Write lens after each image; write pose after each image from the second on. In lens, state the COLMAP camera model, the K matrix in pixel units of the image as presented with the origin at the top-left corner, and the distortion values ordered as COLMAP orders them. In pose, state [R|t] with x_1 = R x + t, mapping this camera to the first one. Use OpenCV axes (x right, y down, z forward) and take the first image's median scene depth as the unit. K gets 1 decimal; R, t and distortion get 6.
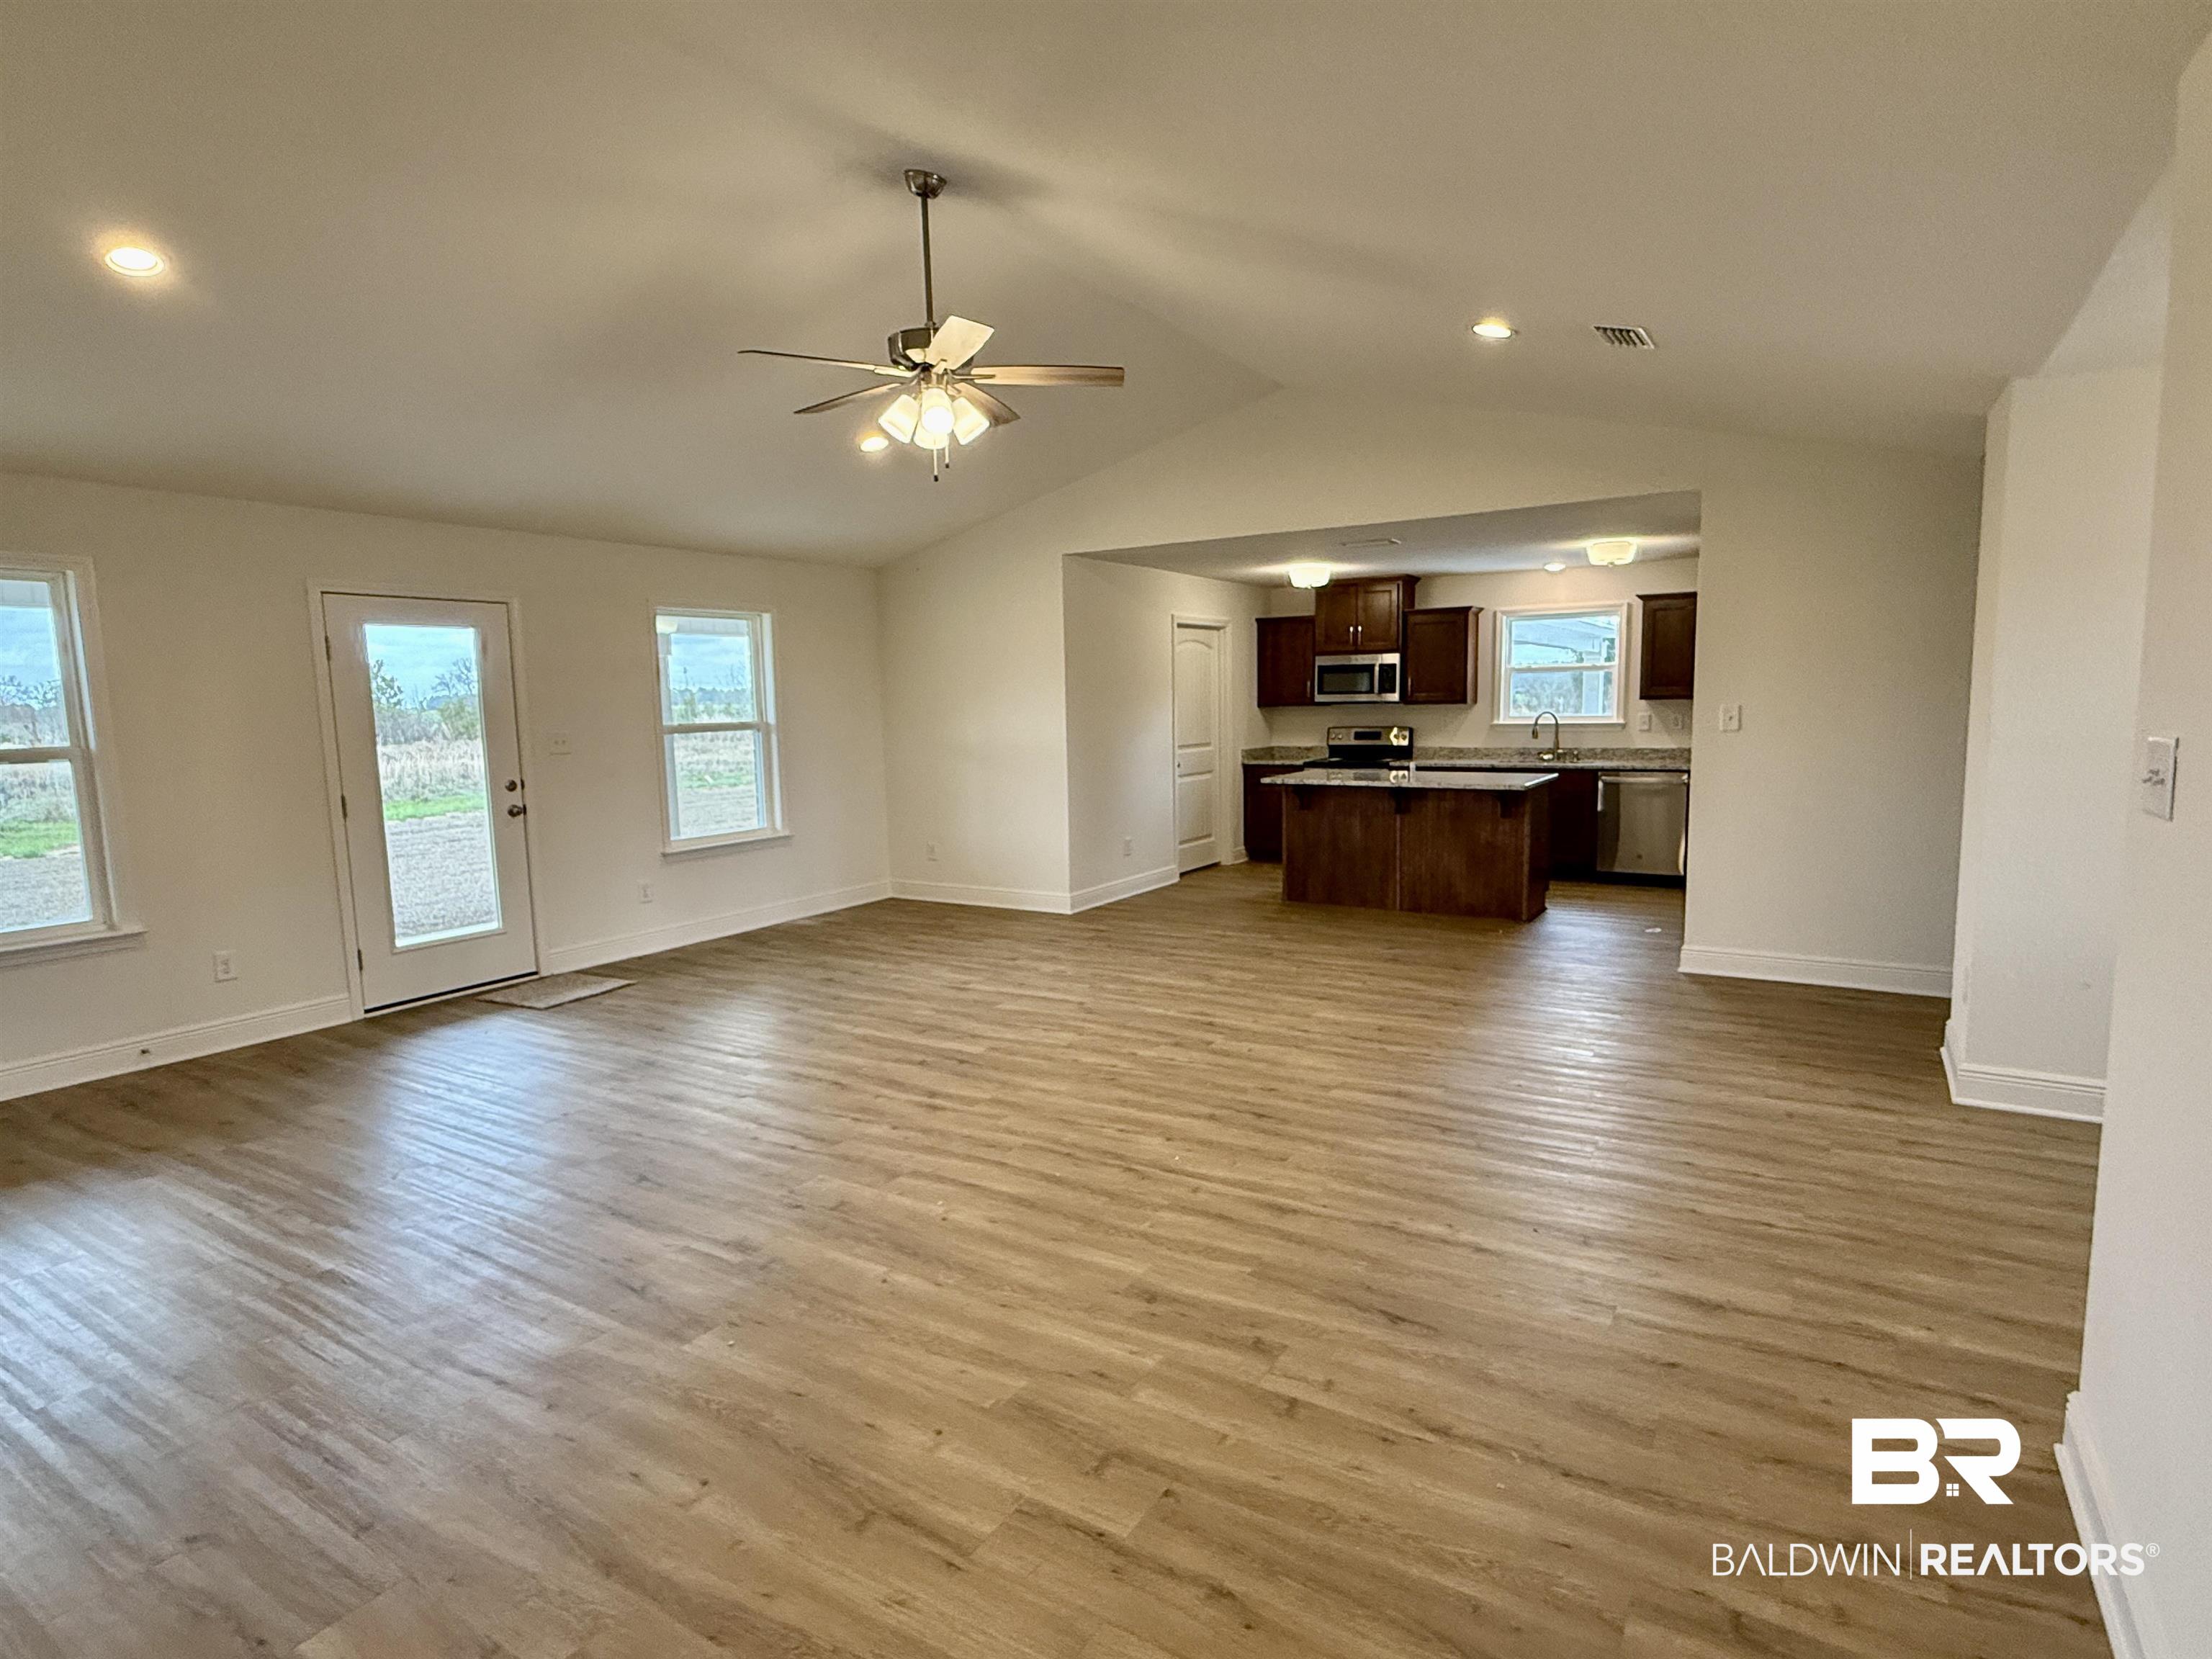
lens RADIAL K [[1156.8, 0, 1106.0], [0, 1156.8, 829.5], [0, 0, 1]] dist [-0.003640, -0.000485]
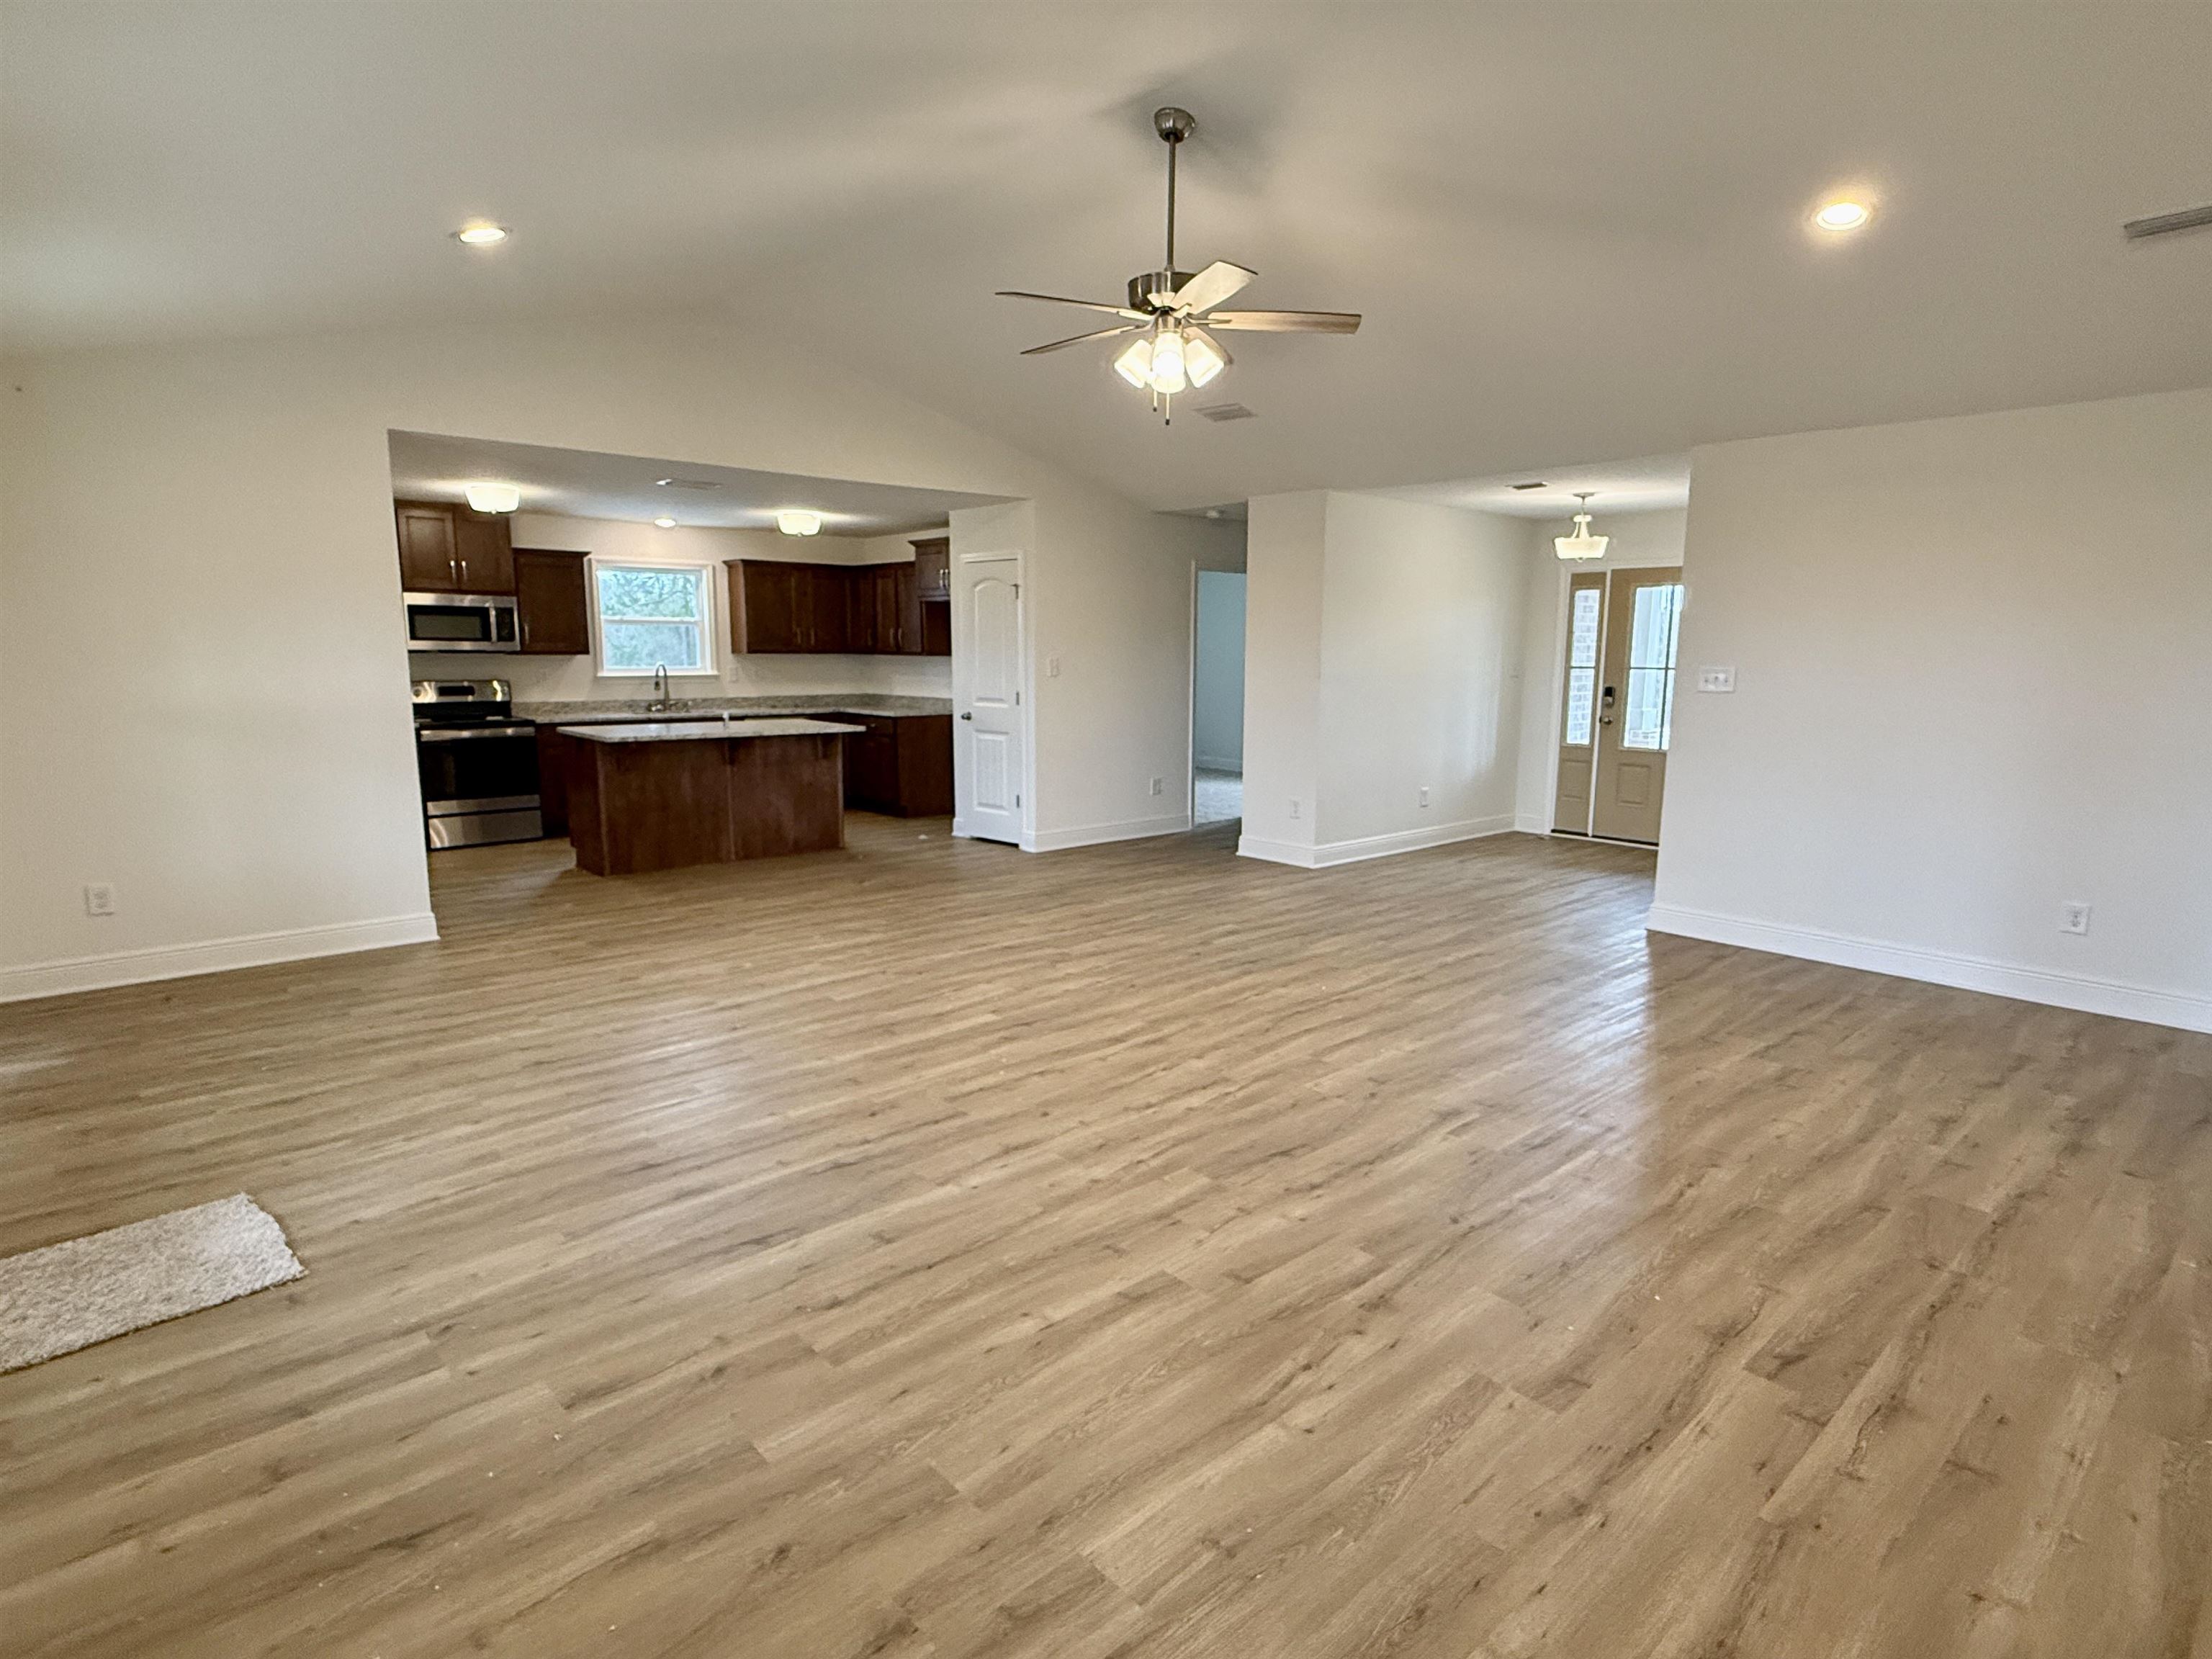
lens RADIAL K [[1156.8, 0, 1106.0], [0, 1156.8, 829.5], [0, 0, 1]] dist [-0.003640, -0.000485]
pose [[0.282804, -0.128662, 0.950509, -0.835784], [0.096219, 0.989769, 0.105349, -0.043285], [-0.954340, 0.061664, 0.292290, 0.549860]]
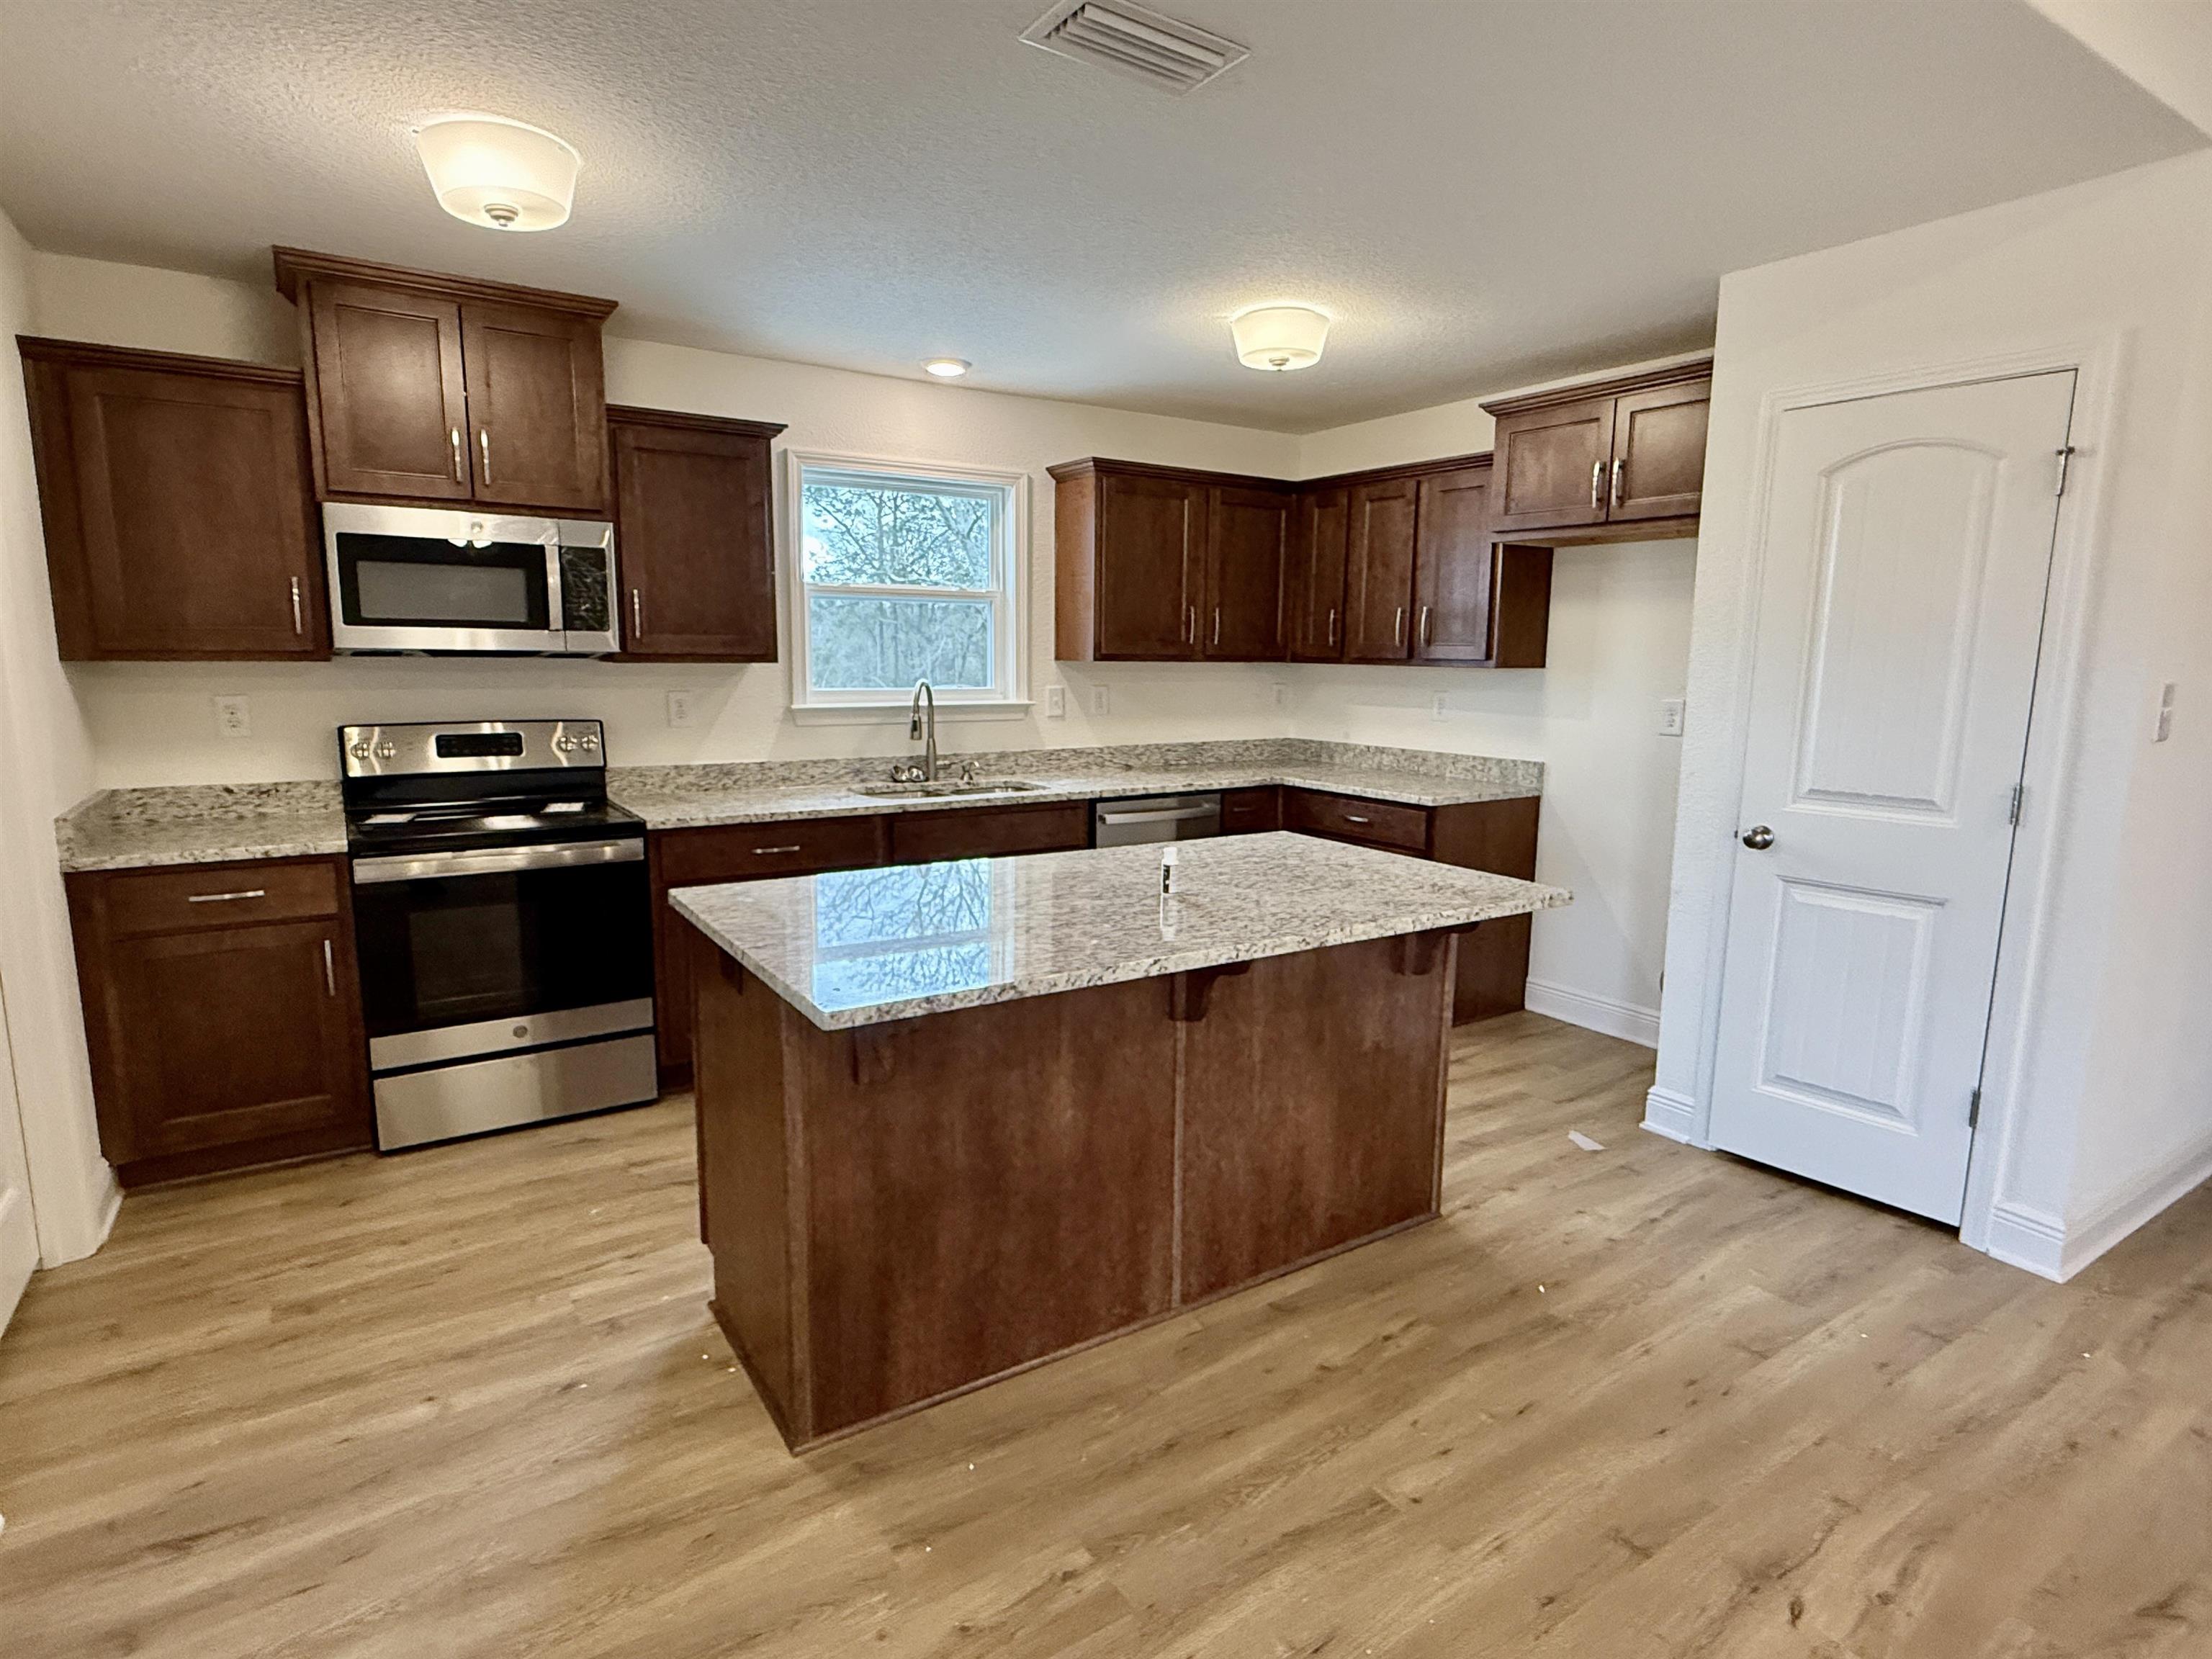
lens RADIAL K [[1156.8, 0, 1106.0], [0, 1156.8, 829.5], [0, 0, 1]] dist [-0.003640, -0.000485]
pose [[0.423236, -0.115625, 0.898611, -0.040077], [0.084141, 0.992553, 0.088083, -0.127772], [-0.902104, 0.038331, 0.429813, 1.210076]]
